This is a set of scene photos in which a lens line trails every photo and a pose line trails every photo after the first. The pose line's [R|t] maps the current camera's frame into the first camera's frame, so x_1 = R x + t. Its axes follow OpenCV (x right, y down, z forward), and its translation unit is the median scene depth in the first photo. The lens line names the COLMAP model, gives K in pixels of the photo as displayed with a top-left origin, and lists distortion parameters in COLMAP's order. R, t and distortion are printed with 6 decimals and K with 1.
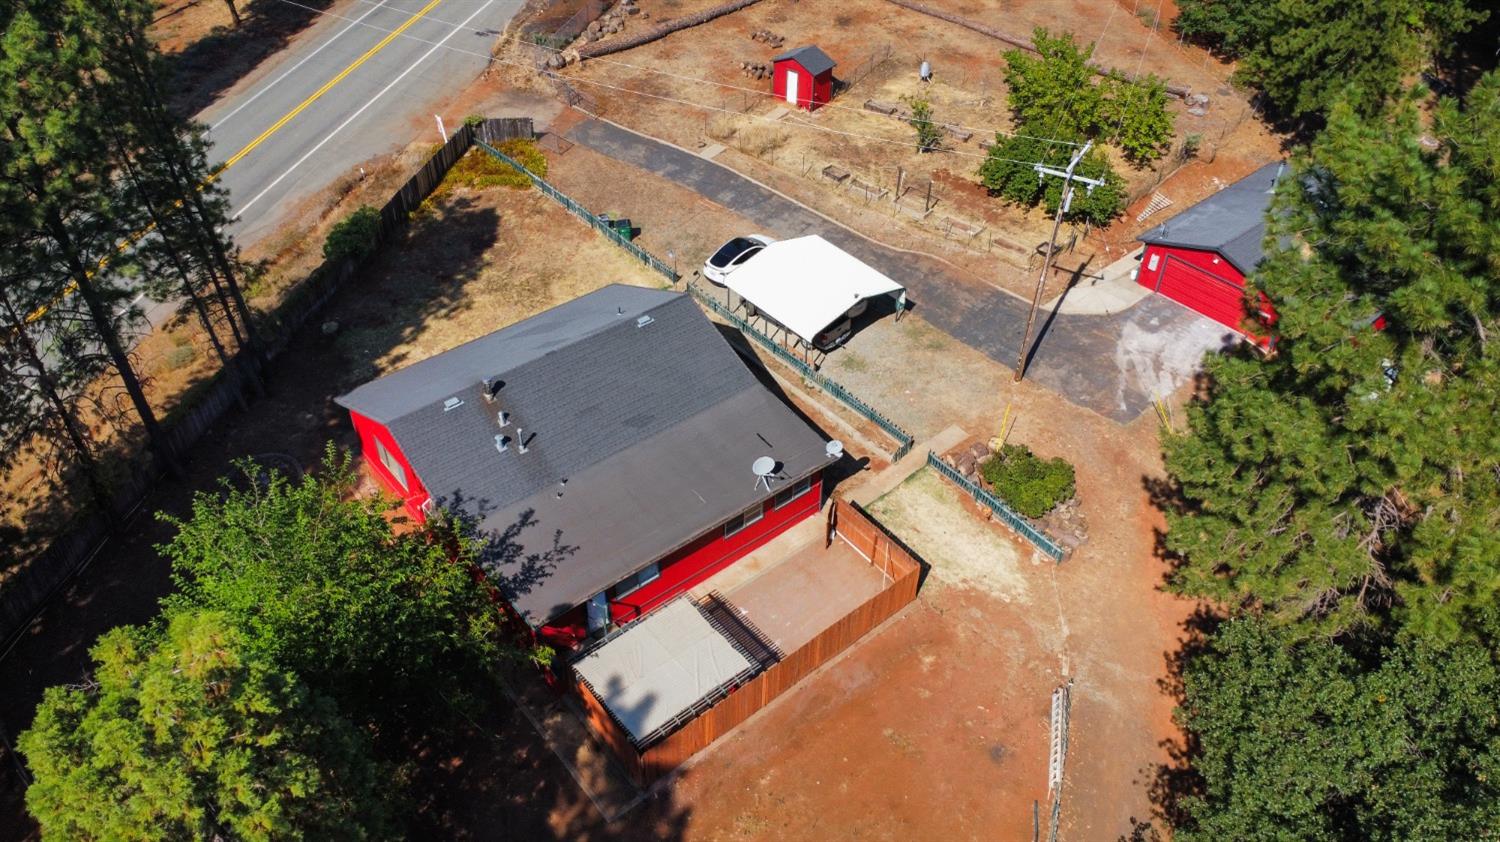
lens RADIAL K [[1115.5, 0, 739.1], [0, 1115.5, 417.8], [0, 0, 1]] dist [0.000494, -0.005955]
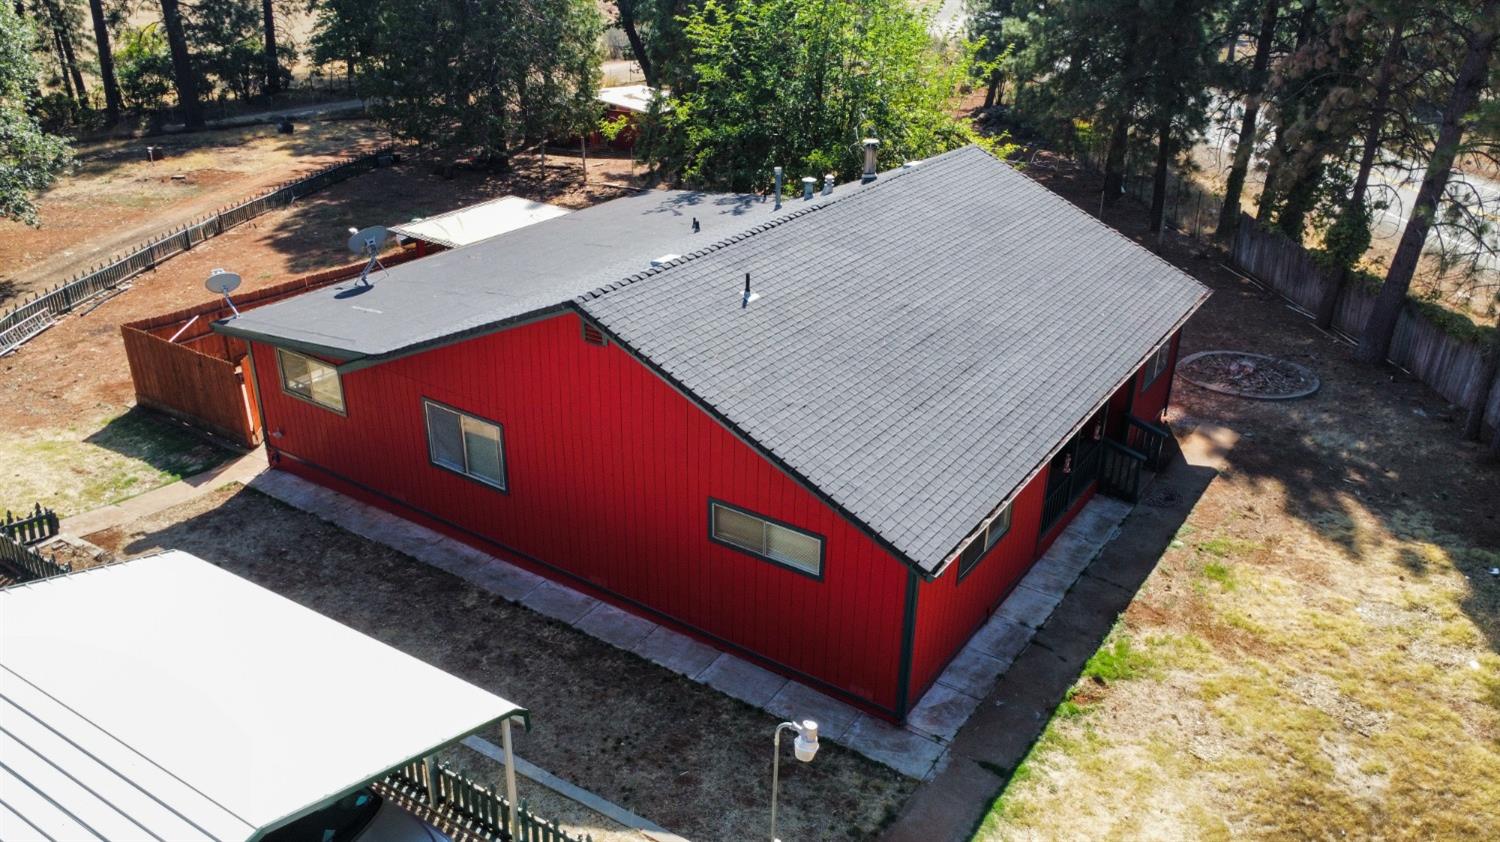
lens RADIAL K [[1115.5, 0, 750.9], [0, 1115.5, 420.4], [0, 0, 1]] dist [0.000494, -0.005955]
pose [[-0.960265, 0.103420, -0.259220, -0.007131], [-0.187675, 0.448157, 0.874033, -0.440554], [0.206564, 0.887952, -0.410940, 1.322014]]
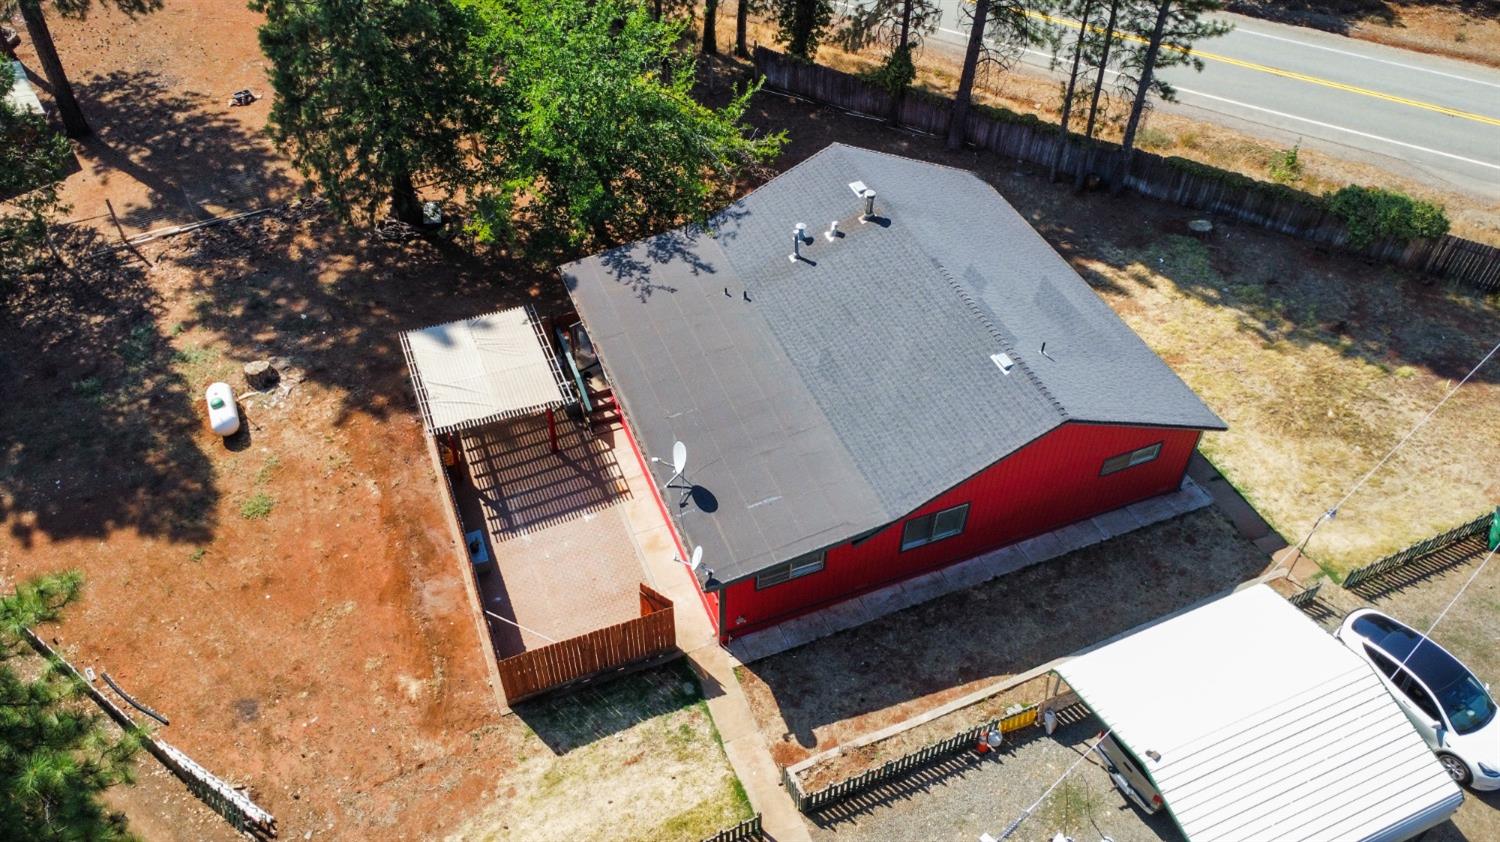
lens RADIAL K [[1115.5, 0, 756.4], [0, 1115.5, 413.3], [0, 0, 1]] dist [0.000494, -0.005955]
pose [[-0.297010, 0.662966, -0.687213, 0.457185], [-0.620216, 0.413267, 0.666740, -0.453162], [0.726029, 0.624249, 0.288438, 0.793746]]
